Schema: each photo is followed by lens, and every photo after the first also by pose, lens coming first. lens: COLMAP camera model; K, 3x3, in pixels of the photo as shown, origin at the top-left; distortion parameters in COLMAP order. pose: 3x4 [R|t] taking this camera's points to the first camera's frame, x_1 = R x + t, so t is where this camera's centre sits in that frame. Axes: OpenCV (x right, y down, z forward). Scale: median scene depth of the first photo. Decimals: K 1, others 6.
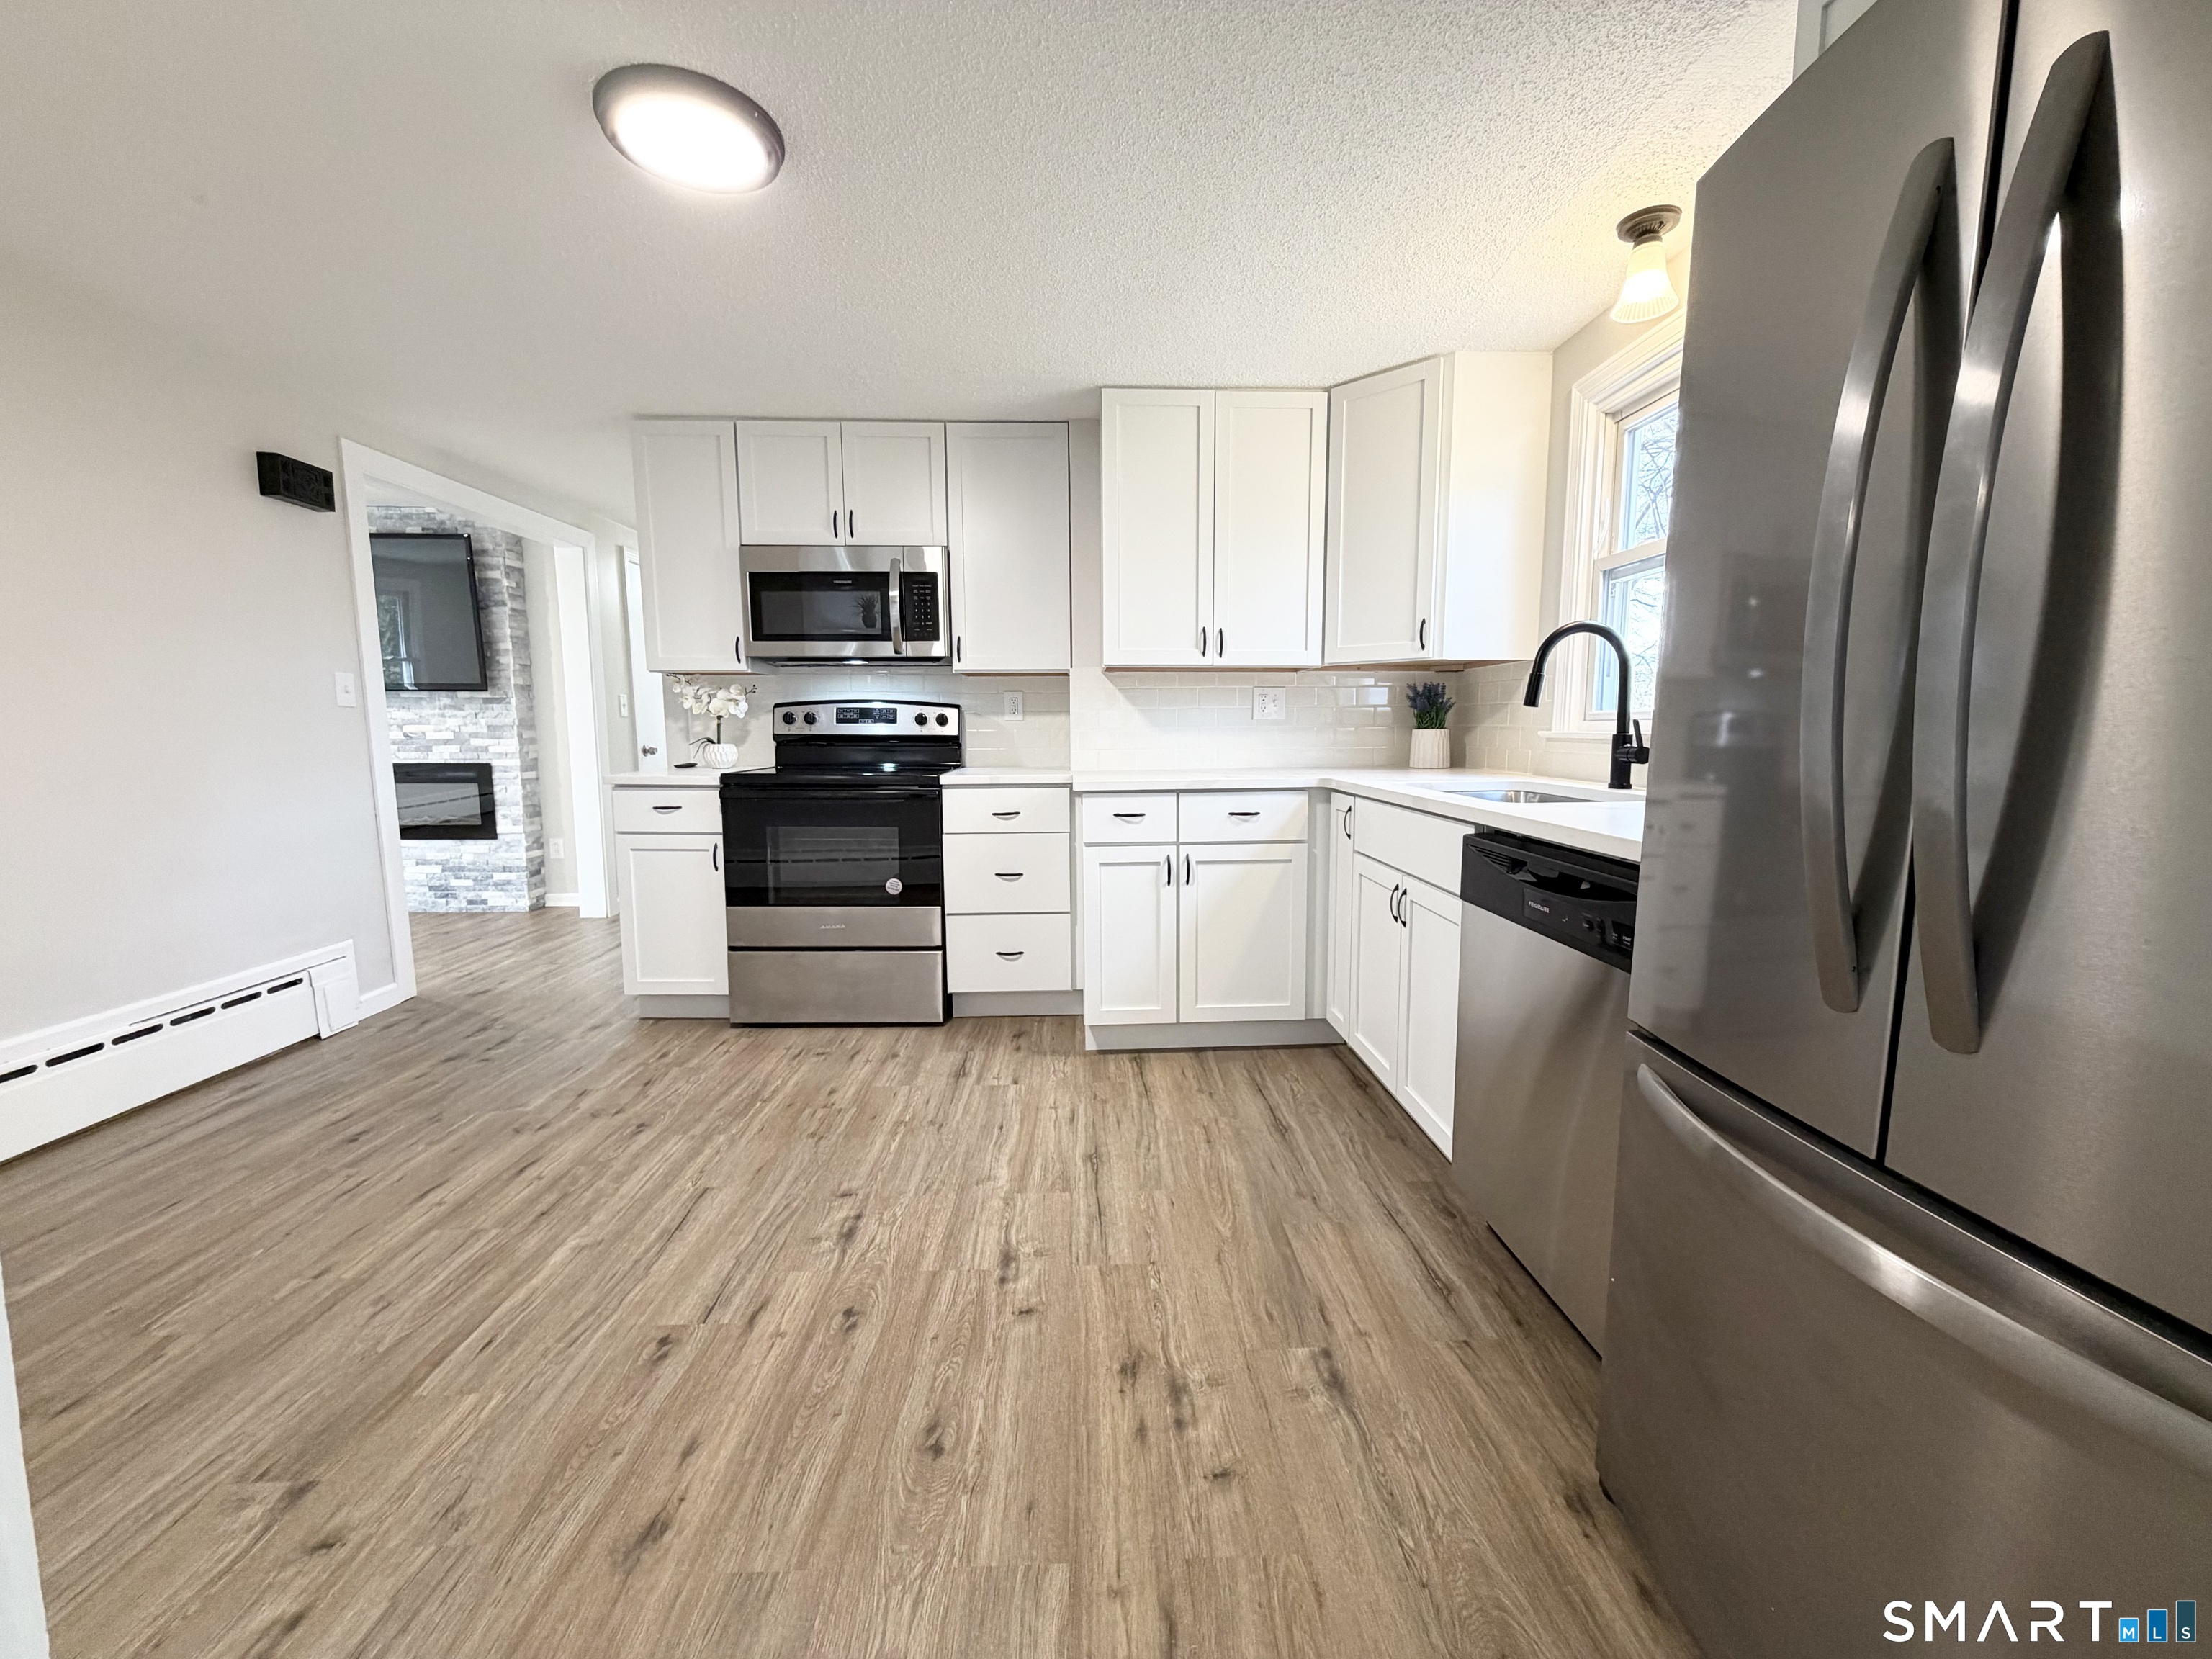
lens RADIAL K [[882.5, 0, 1115.4], [0, 882.5, 830.3], [0, 0, 1]] dist [-0.001629, 0.001087]
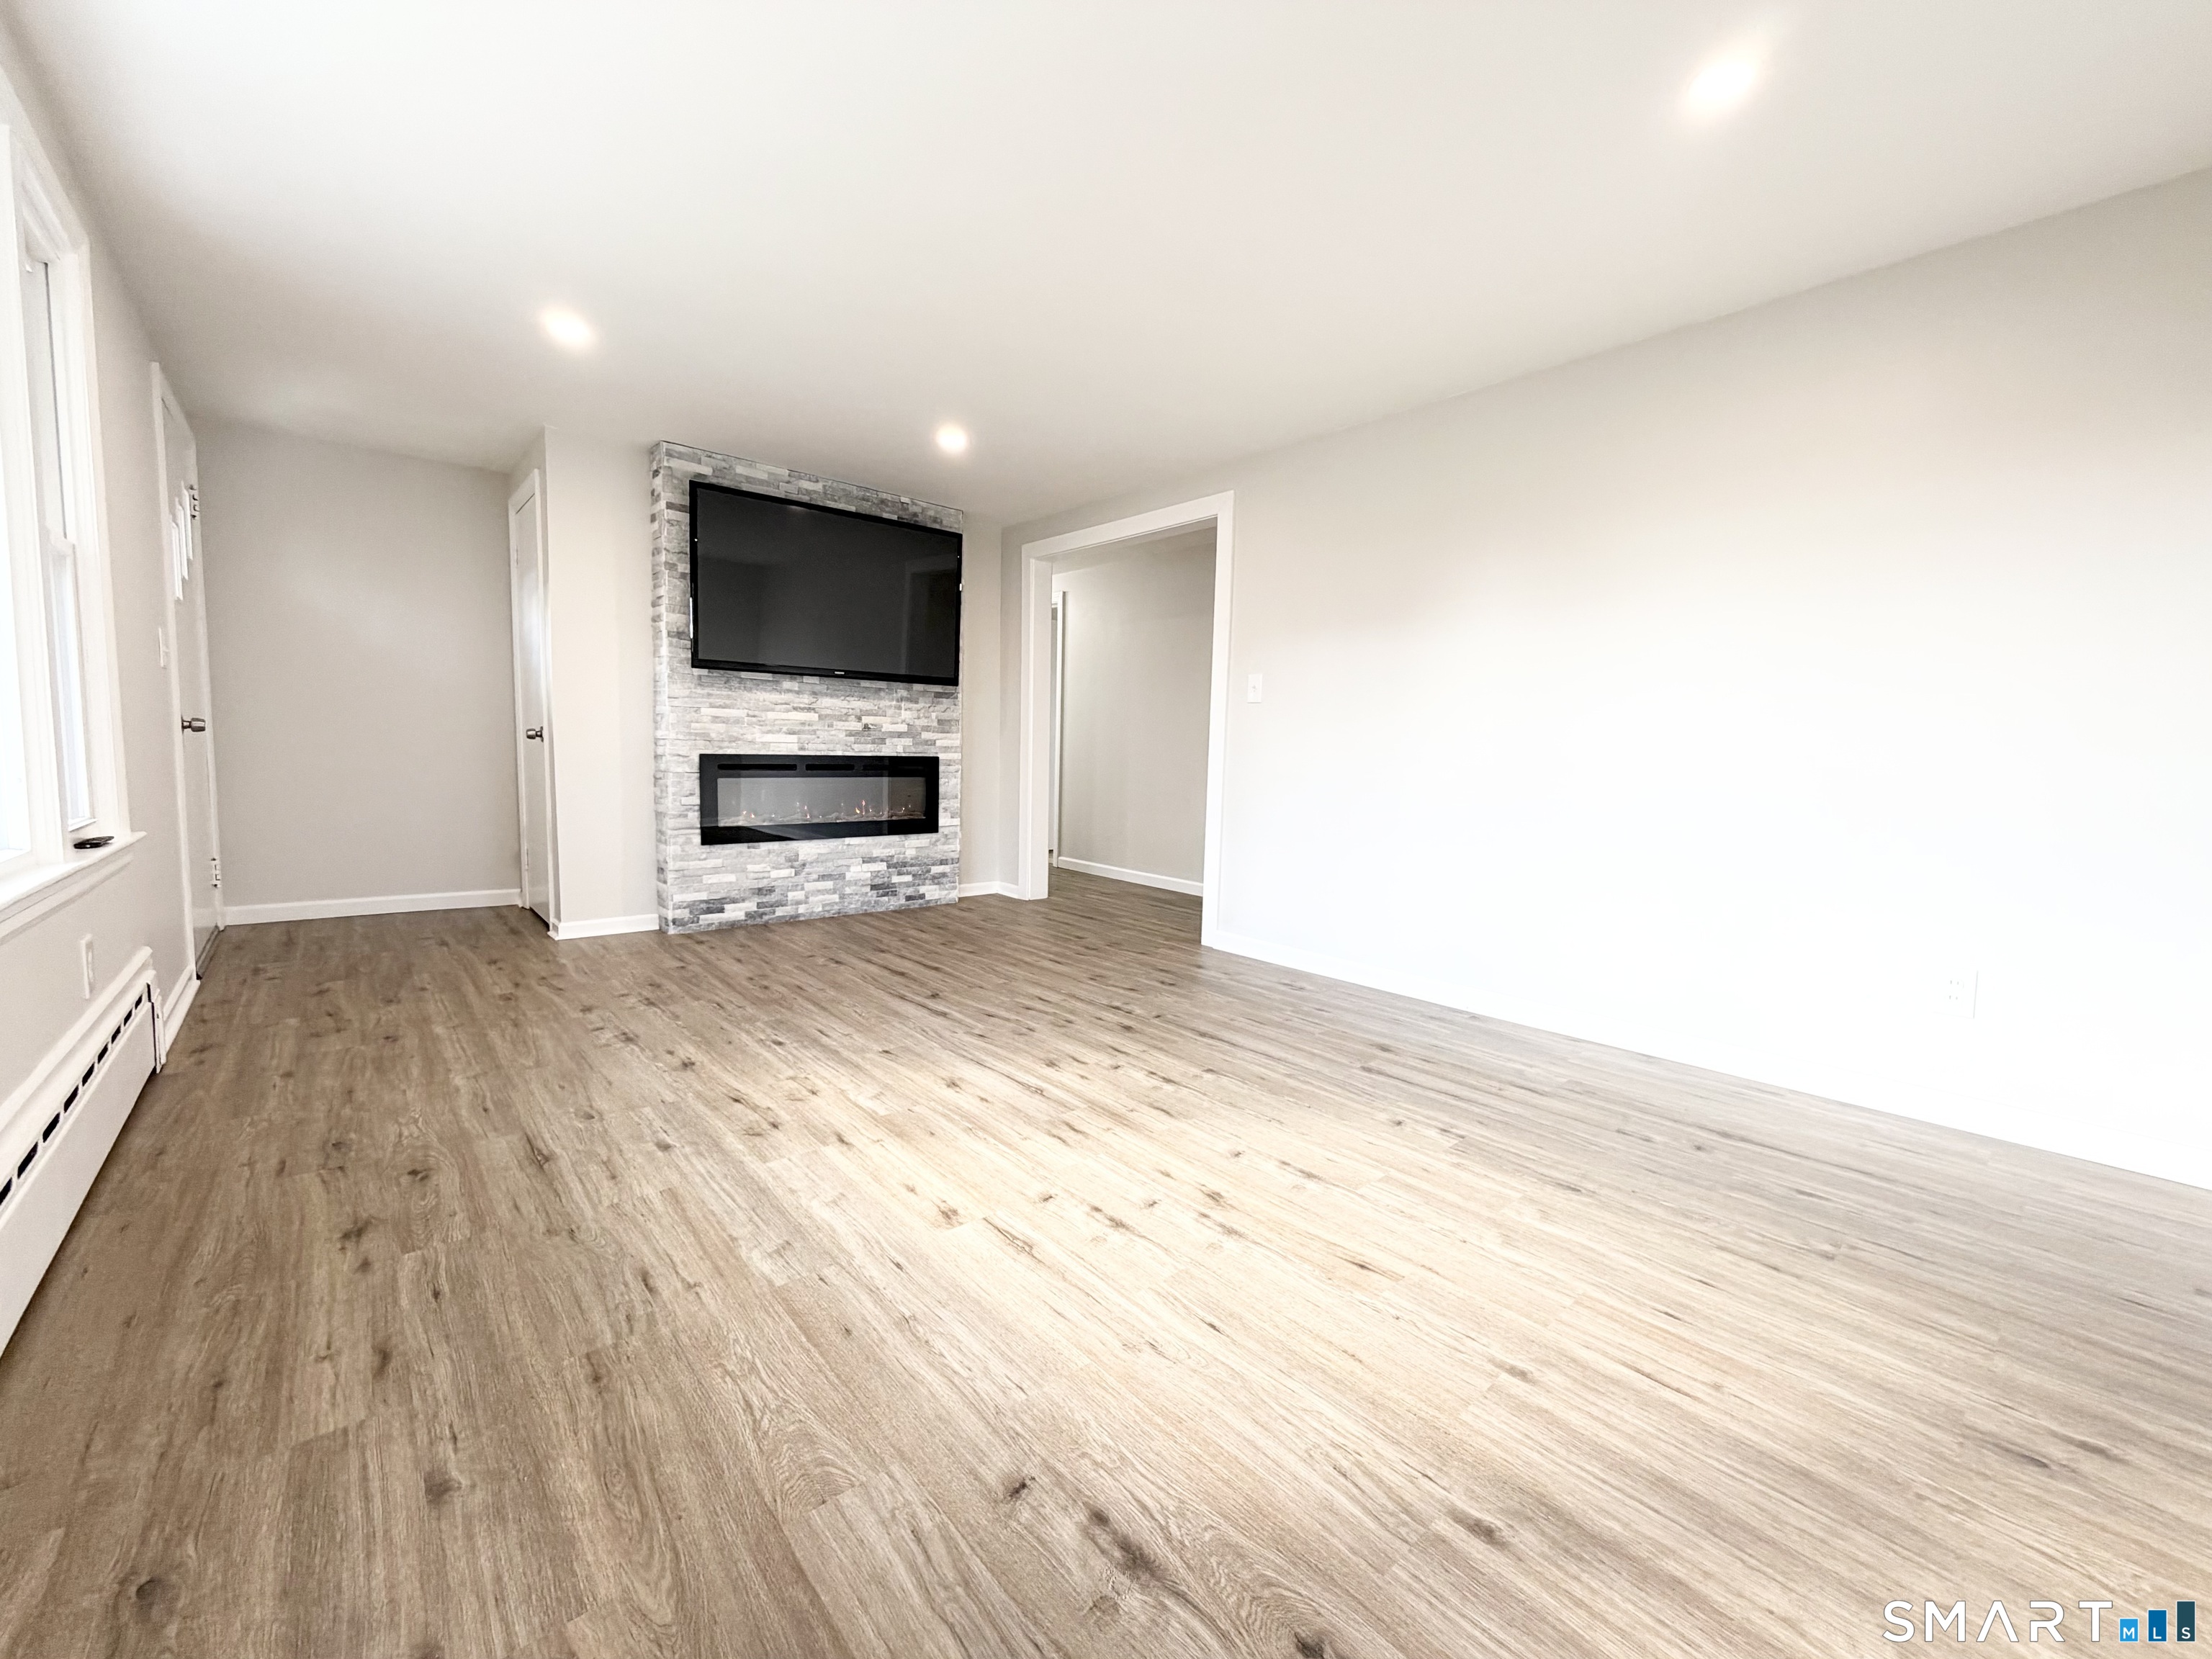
lens RADIAL K [[882.5, 0, 1117.0], [0, 882.5, 824.9], [0, 0, 1]] dist [-0.001629, 0.001087]
pose [[0.774681, -0.039703, 0.631105, -1.862539], [0.052933, 0.998596, -0.002154, 0.023178], [-0.630133, 0.035075, 0.775694, 0.143515]]
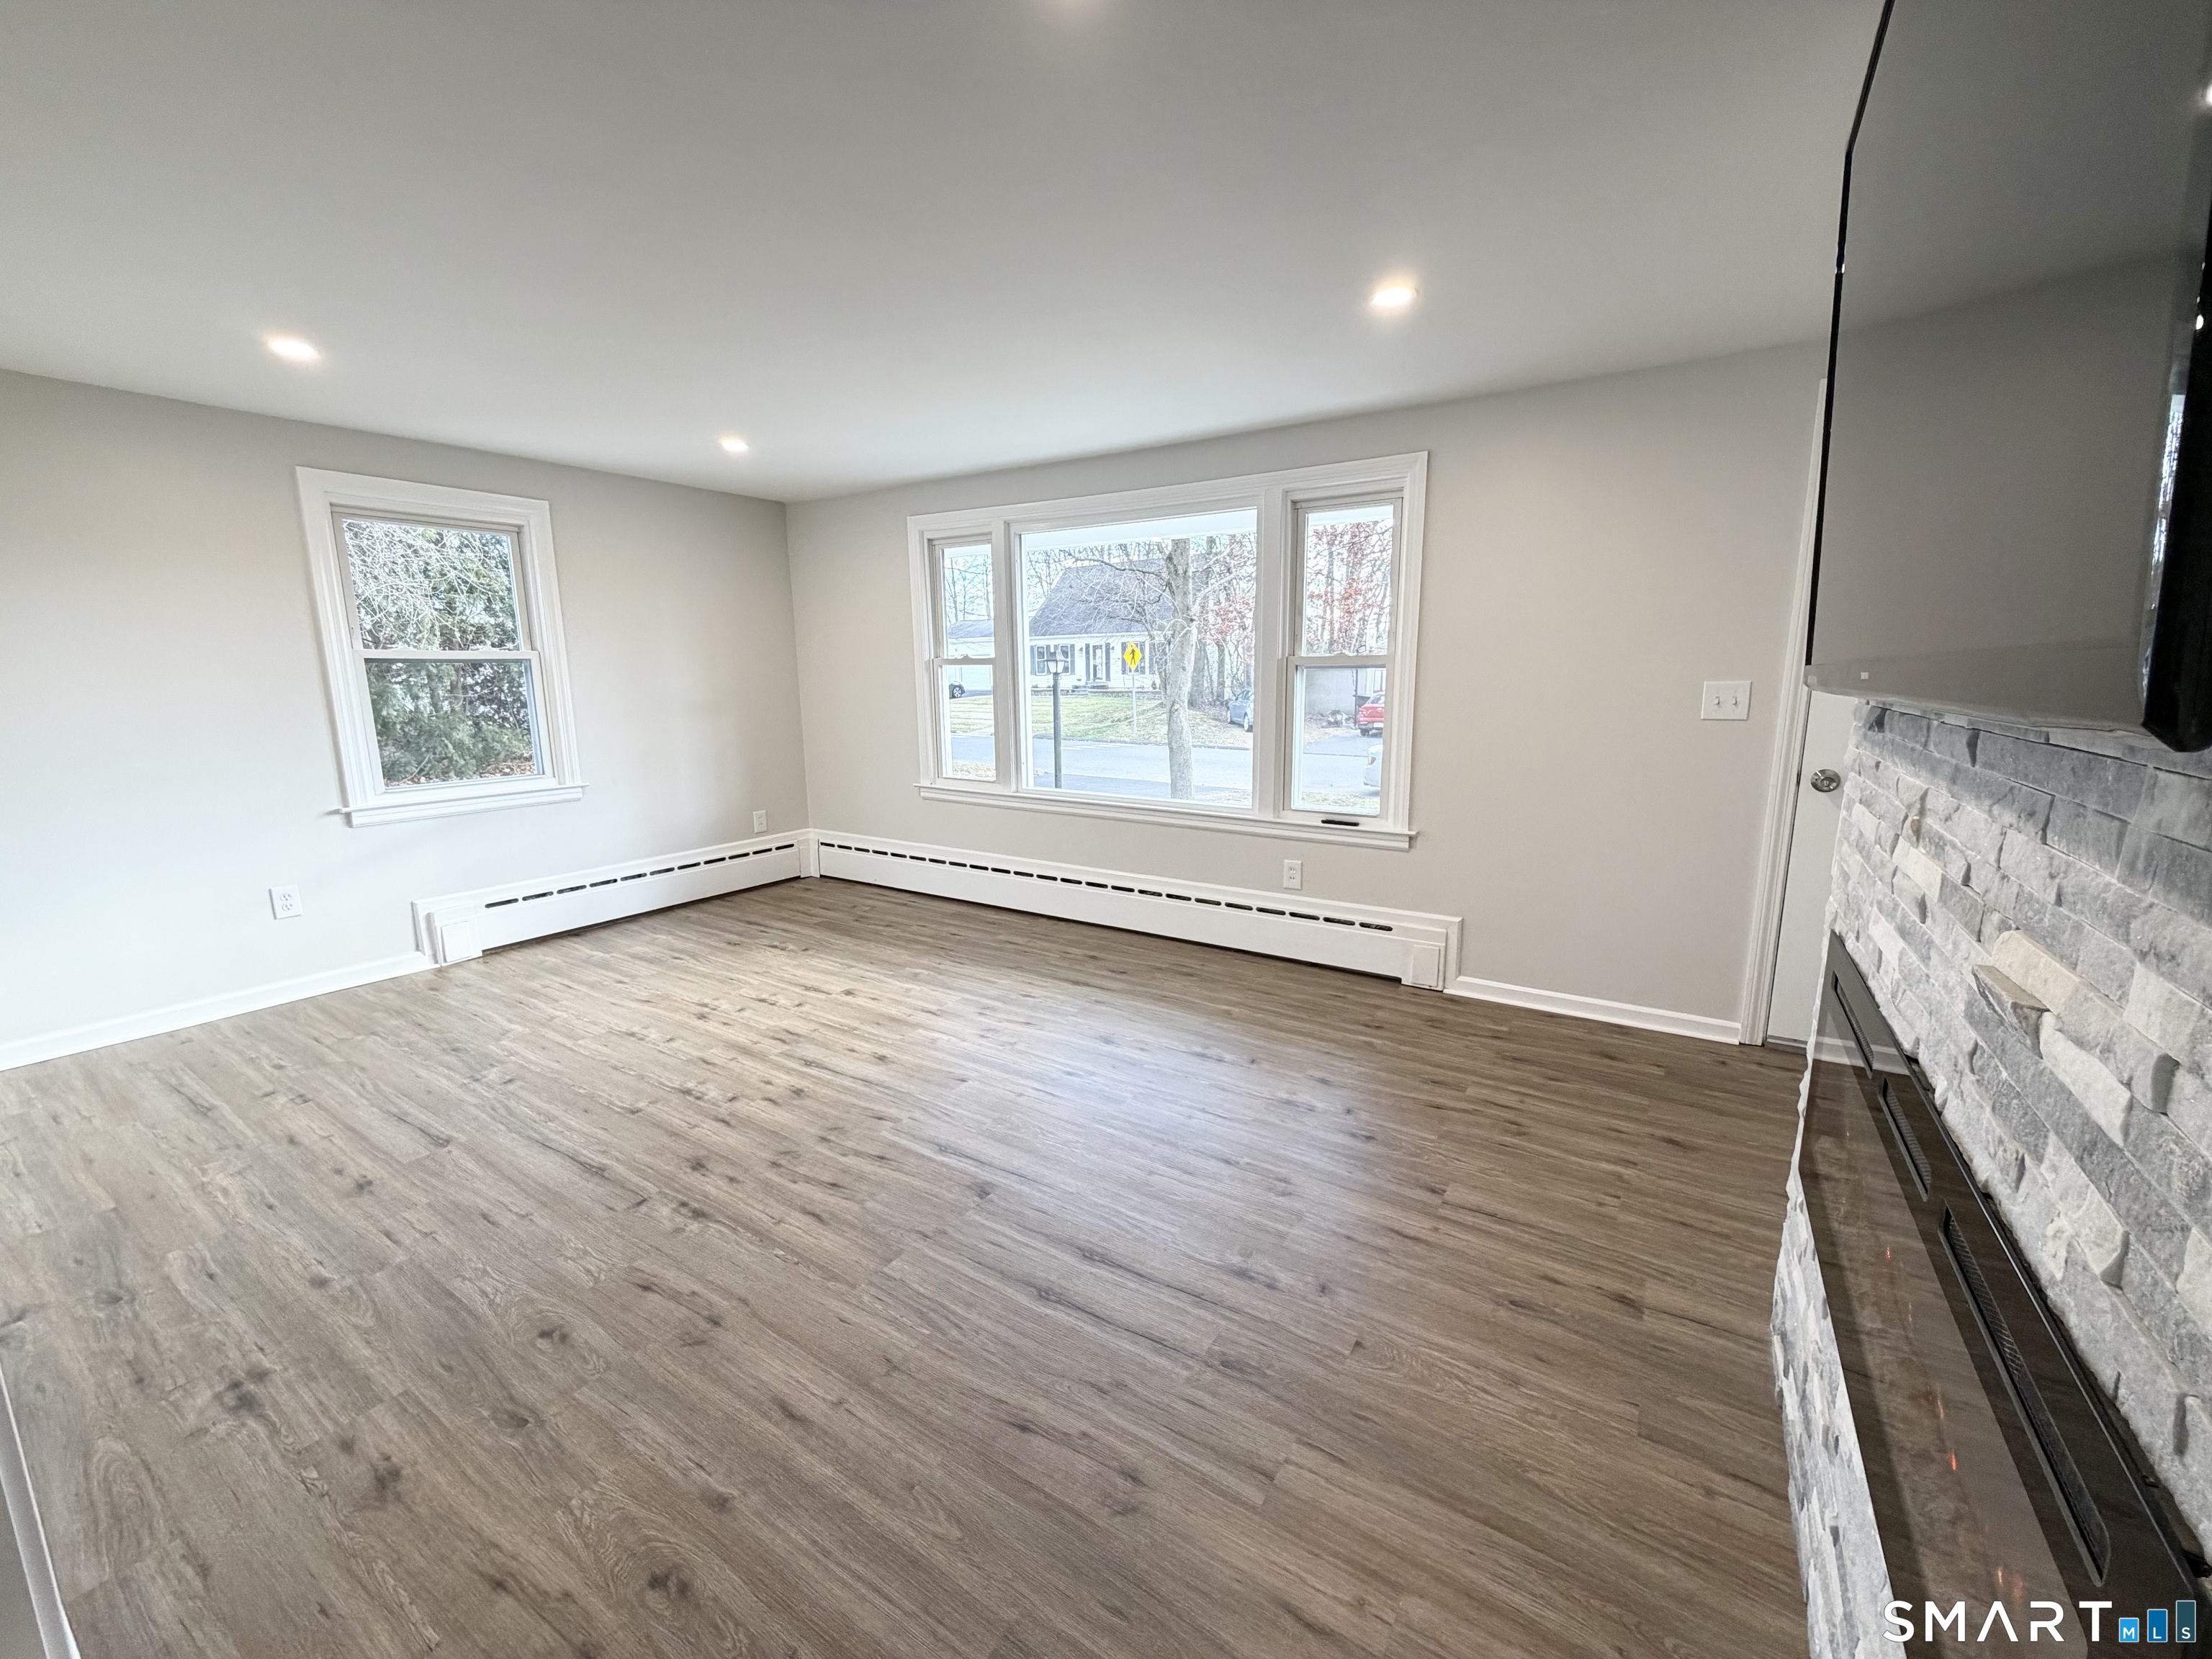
lens RADIAL K [[882.5, 0, 1118.8], [0, 882.5, 829.3], [0, 0, 1]] dist [-0.001629, 0.001087]
pose [[-0.572207, 0.144541, -0.807271, -0.929520], [-0.091912, 0.966842, 0.238261, -0.244690], [0.814943, 0.210532, -0.539949, 1.481196]]
